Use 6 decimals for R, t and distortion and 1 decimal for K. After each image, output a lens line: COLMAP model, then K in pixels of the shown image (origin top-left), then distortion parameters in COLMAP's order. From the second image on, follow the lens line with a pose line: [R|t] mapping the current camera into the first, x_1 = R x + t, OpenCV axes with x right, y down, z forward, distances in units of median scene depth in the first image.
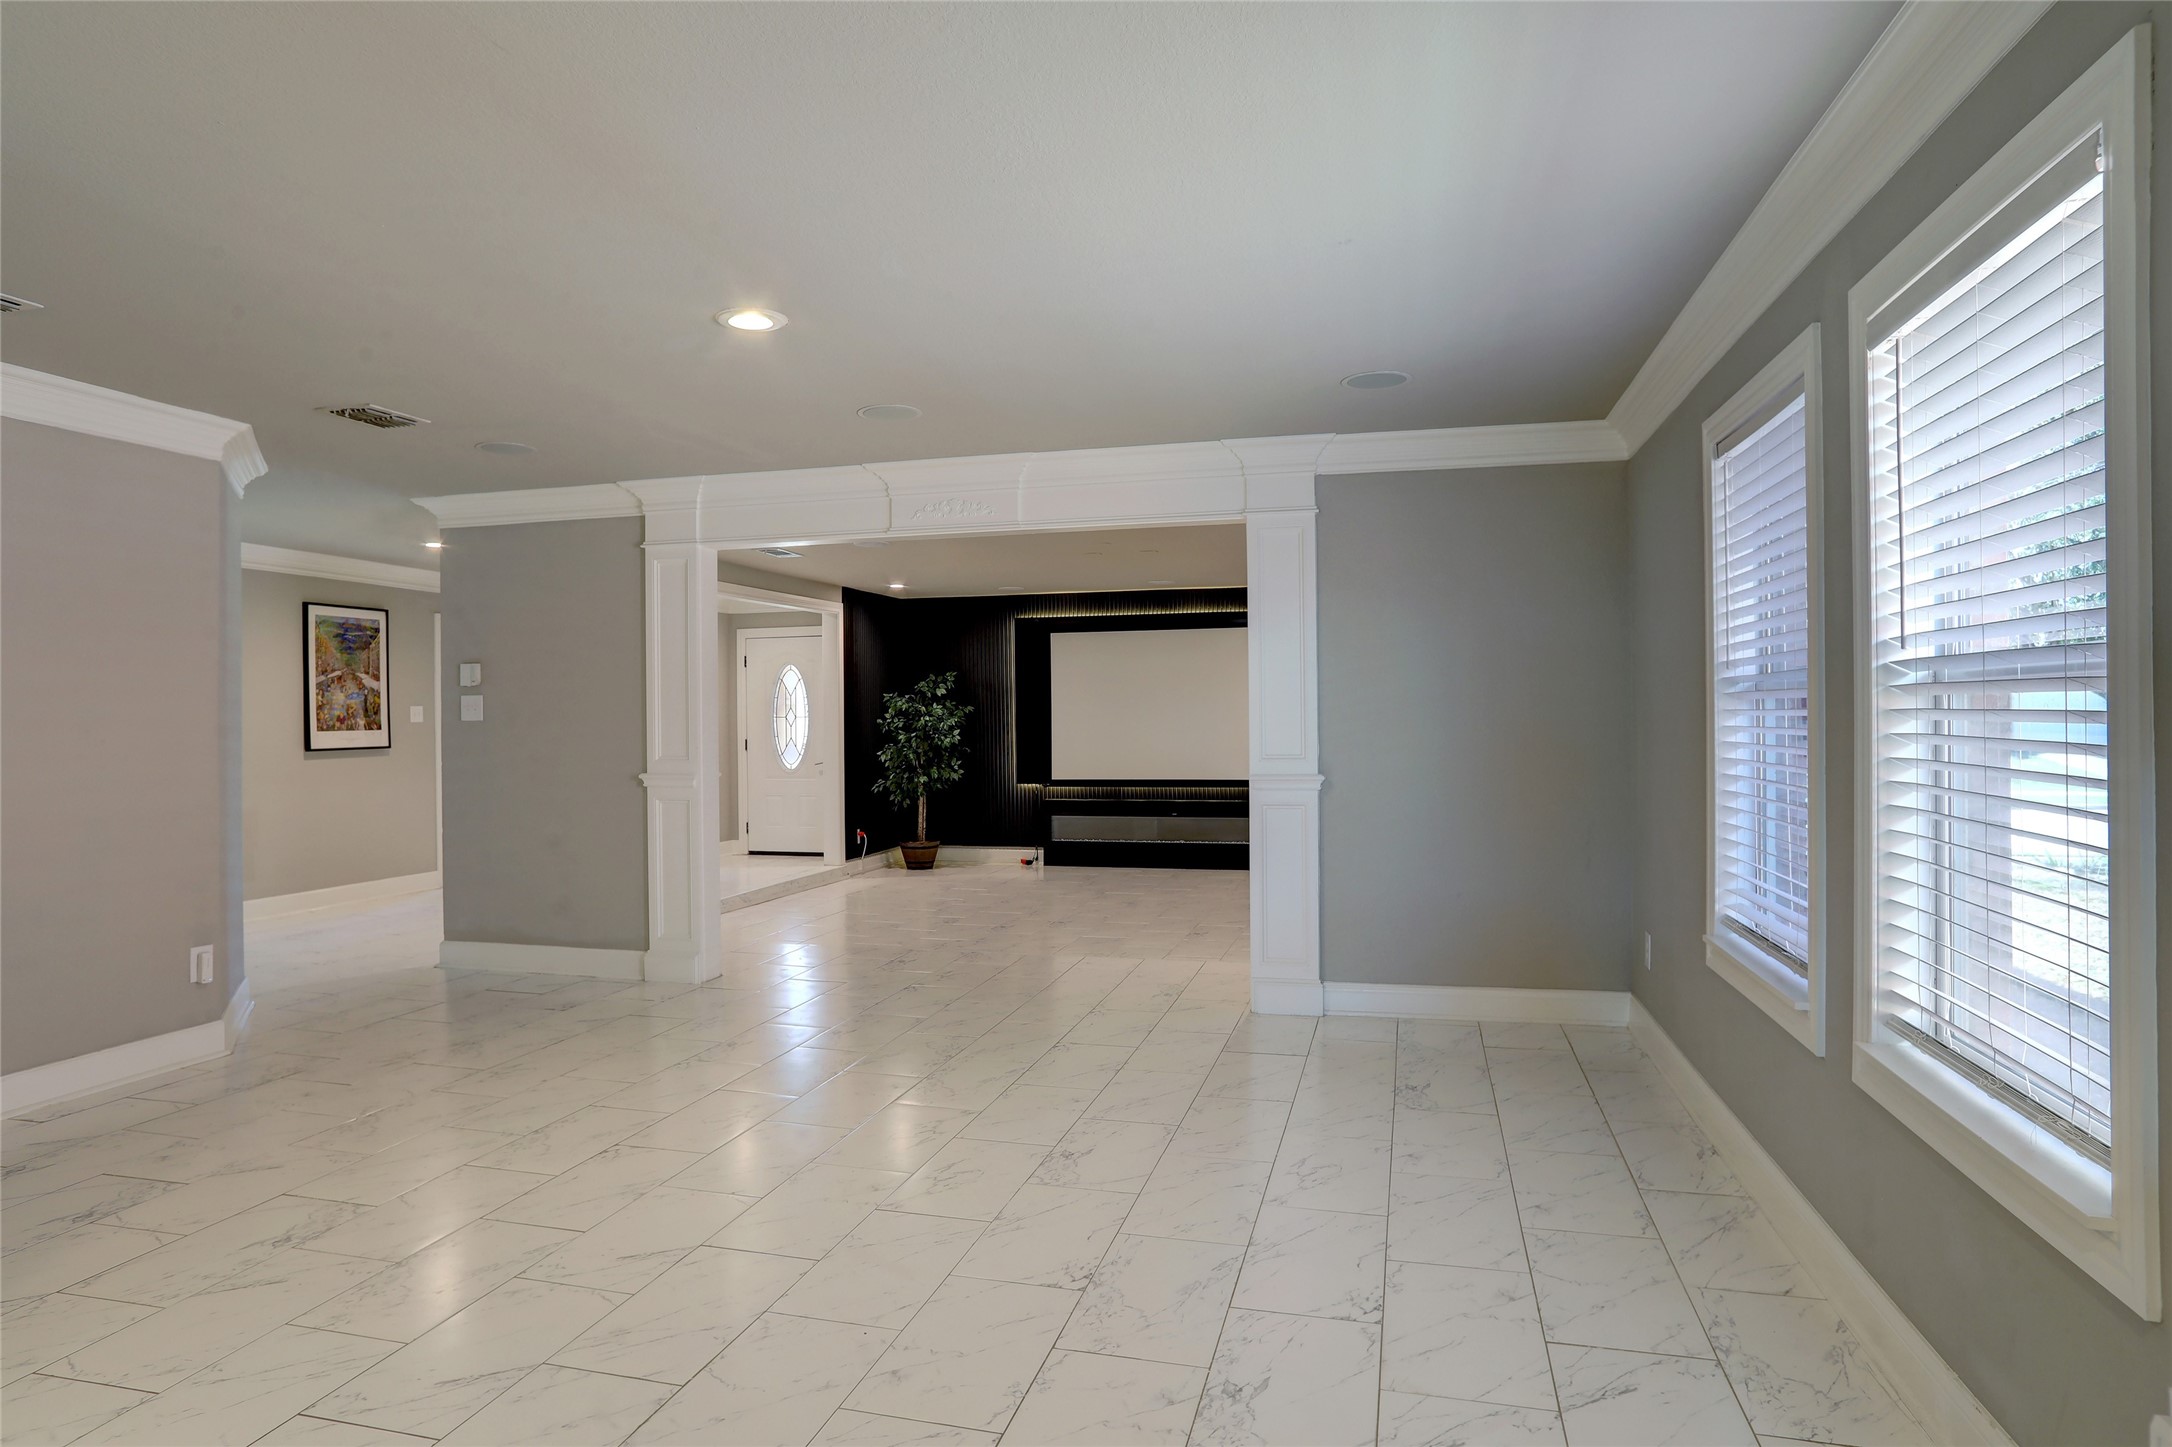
lens RADIAL K [[1248.6, 0, 1066.1], [0, 1248.6, 721.5], [0, 0, 1]] dist [-0.065671, 0.045374]
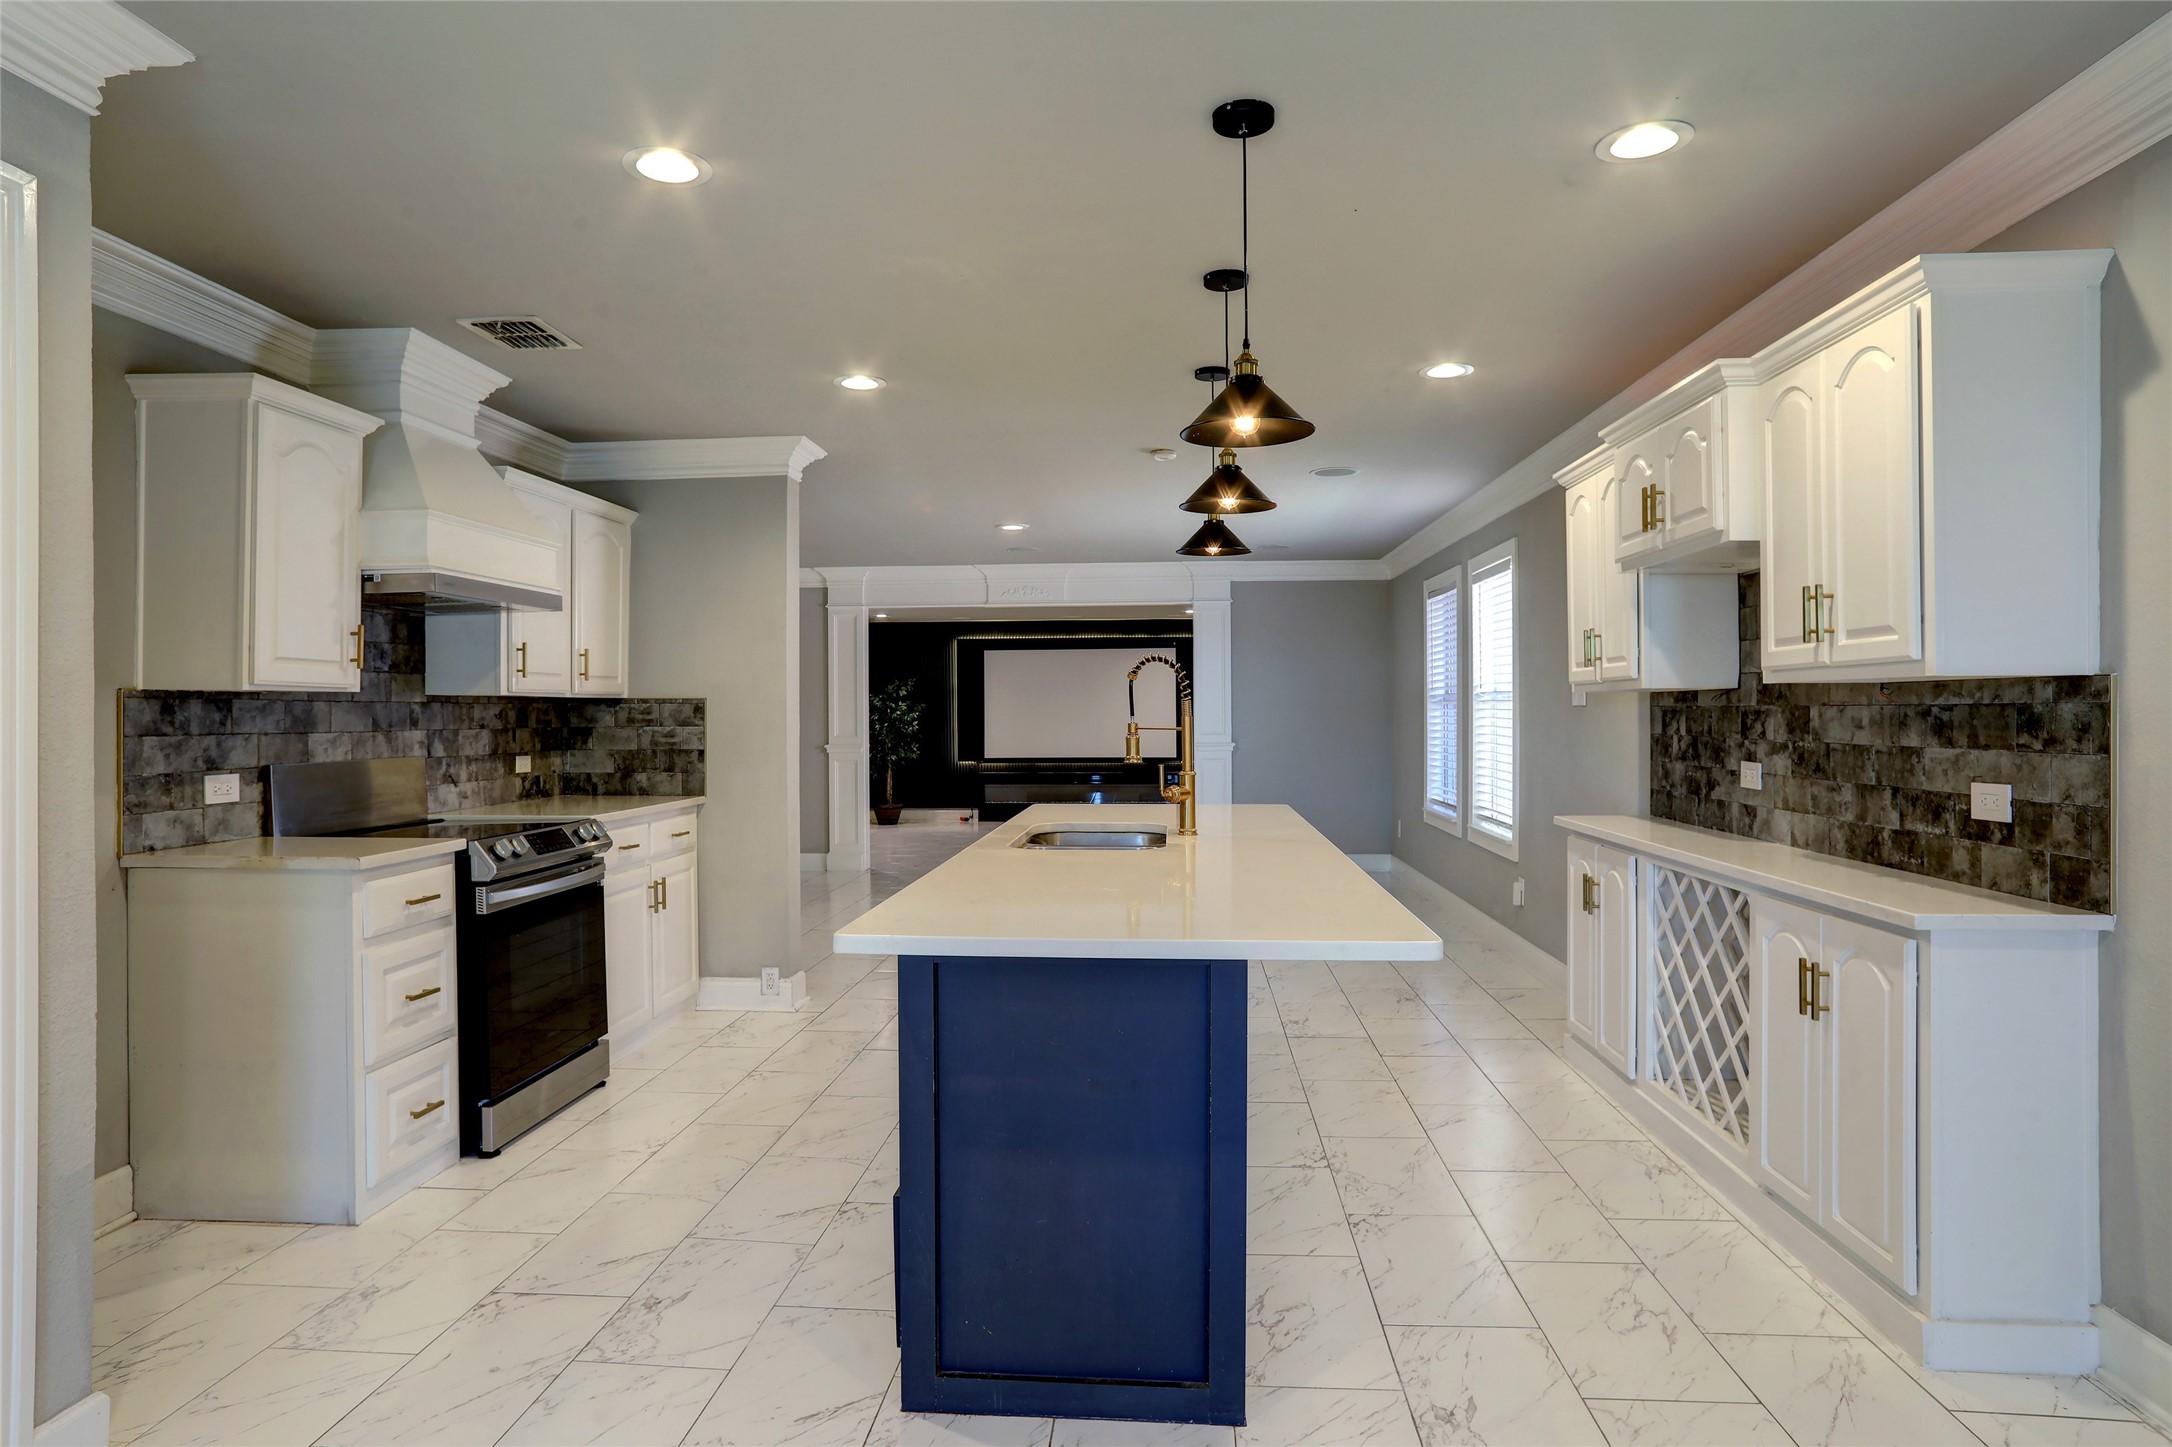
lens RADIAL K [[1248.6, 0, 1056.6], [0, 1248.6, 714.2], [0, 0, 1]] dist [-0.065671, 0.045374]
pose [[0.985437, 0.003536, 0.170002, -0.230438], [-0.003005, 0.999990, -0.003377, 0.004368], [-0.170012, 0.002817, 0.985438, -0.489853]]
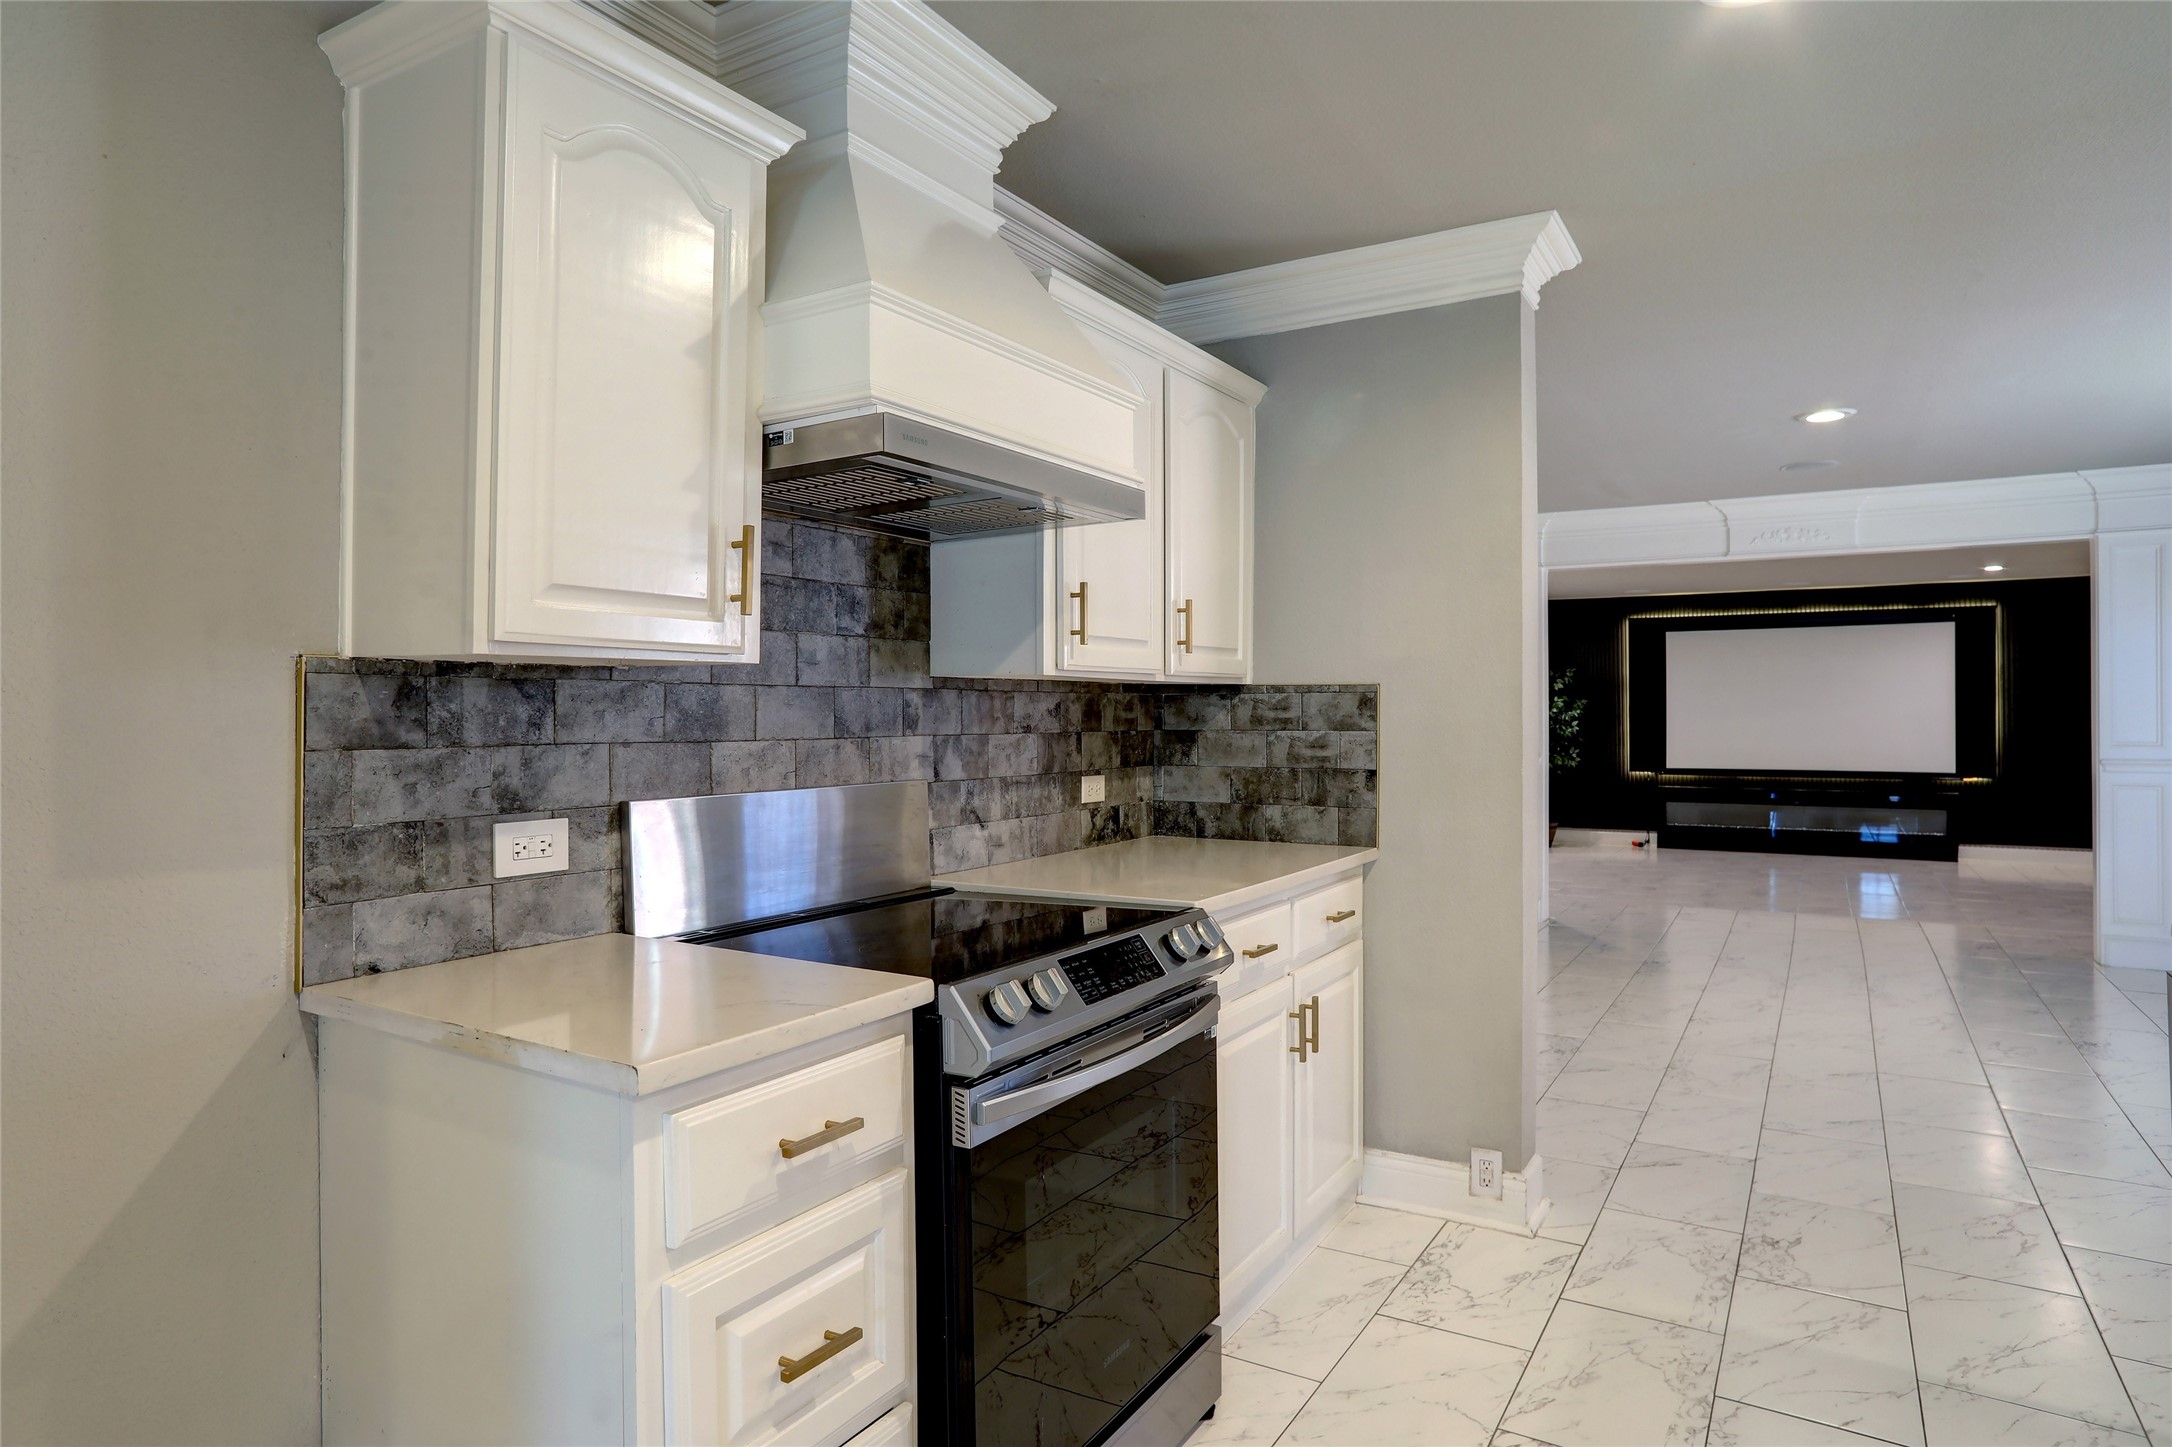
lens RADIAL K [[1248.6, 0, 1065.1], [0, 1248.6, 707.4], [0, 0, 1]] dist [-0.065671, 0.045374]
pose [[0.957686, 0.005582, -0.287761, -0.281310], [-0.007252, 0.999962, -0.004739, 0.004258], [0.287723, 0.006625, 0.957691, -0.225797]]
